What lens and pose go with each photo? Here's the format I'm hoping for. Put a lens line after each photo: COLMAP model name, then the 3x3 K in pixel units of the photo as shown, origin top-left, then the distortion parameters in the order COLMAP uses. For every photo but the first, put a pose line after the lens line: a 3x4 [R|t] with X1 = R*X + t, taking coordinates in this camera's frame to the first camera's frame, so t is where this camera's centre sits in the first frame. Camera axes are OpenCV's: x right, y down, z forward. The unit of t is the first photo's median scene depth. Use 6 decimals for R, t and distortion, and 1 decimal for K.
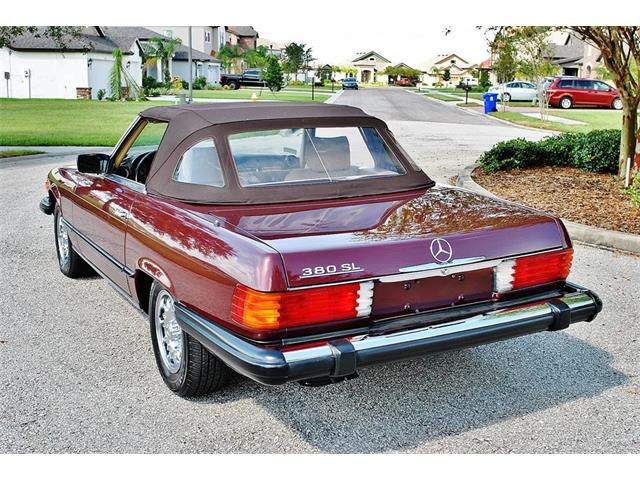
lens RADIAL K [[806.9, 0, 320.0], [0, 806.9, 240.0], [0, 0, 1]] dist [-0.073971, 0.058267]
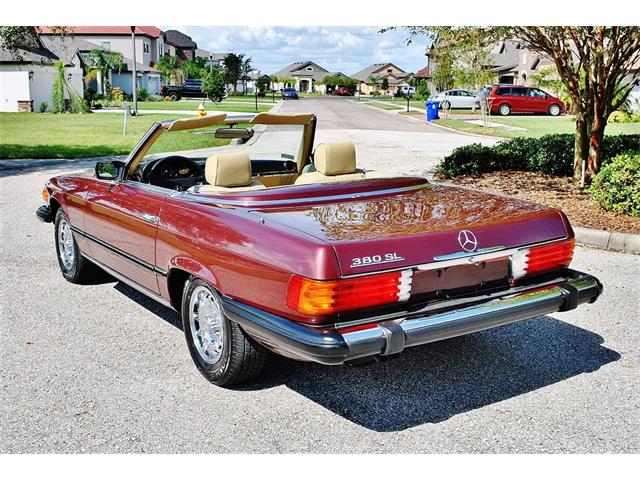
lens RADIAL K [[806.9, 0, 320.0], [0, 806.9, 240.0], [0, 0, 1]] dist [-0.073971, 0.058267]
pose [[0.996817, -0.022953, 0.076354, -0.013341], [0.023870, 0.999653, -0.011113, 0.001873], [-0.076072, 0.012900, 0.997019, -0.009095]]
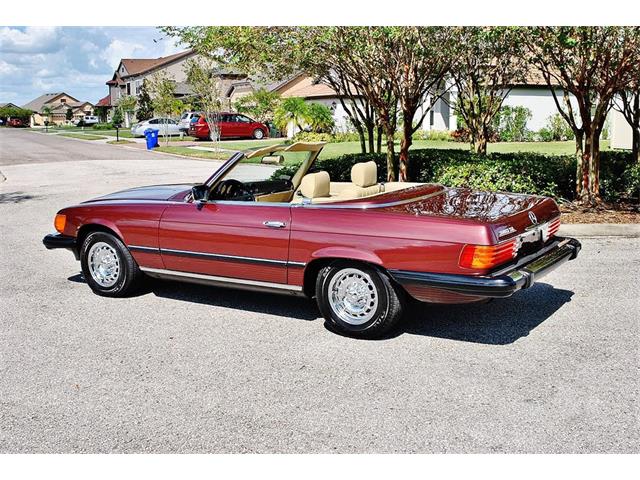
lens RADIAL K [[806.9, 0, 320.0], [0, 806.9, 240.0], [0, 0, 1]] dist [-0.073971, 0.058267]
pose [[0.880086, -0.100003, 0.464164, -0.099706], [0.120087, 0.992667, -0.013825, 0.002741], [-0.459378, 0.067907, 0.885641, -0.031314]]
